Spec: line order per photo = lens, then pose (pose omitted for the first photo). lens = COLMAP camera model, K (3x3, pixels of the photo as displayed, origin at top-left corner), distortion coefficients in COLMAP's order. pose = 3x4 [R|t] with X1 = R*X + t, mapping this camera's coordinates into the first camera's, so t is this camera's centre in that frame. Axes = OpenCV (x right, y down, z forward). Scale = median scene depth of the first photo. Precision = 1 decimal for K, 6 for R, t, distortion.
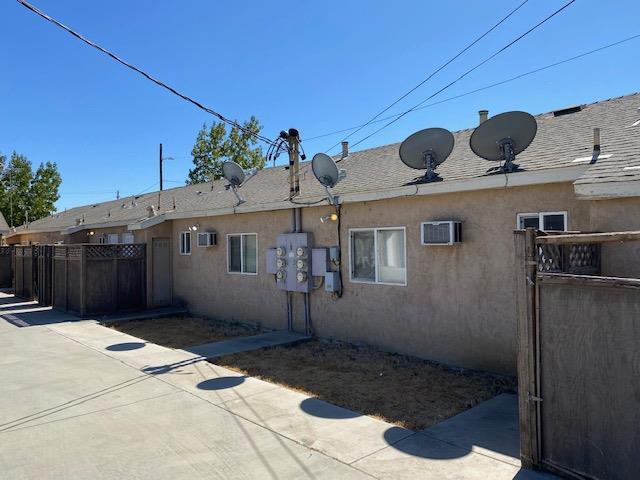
lens RADIAL K [[486.8, 0, 320.0], [0, 486.8, 240.0], [0, 0, 1]] dist [0.007578, -0.001945]
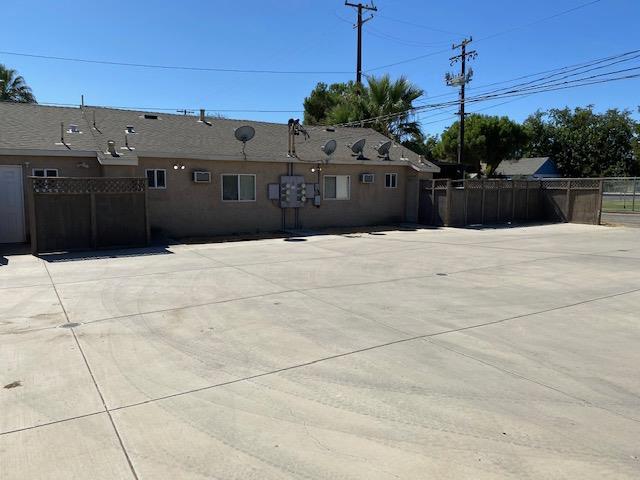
lens RADIAL K [[486.8, 0, 320.0], [0, 486.8, 240.0], [0, 0, 1]] dist [0.007578, -0.001945]
pose [[0.184902, -0.088874, 0.978730, -1.810973], [0.004343, 0.995967, 0.089619, 0.062118], [-0.982747, -0.012320, 0.184543, 0.536158]]
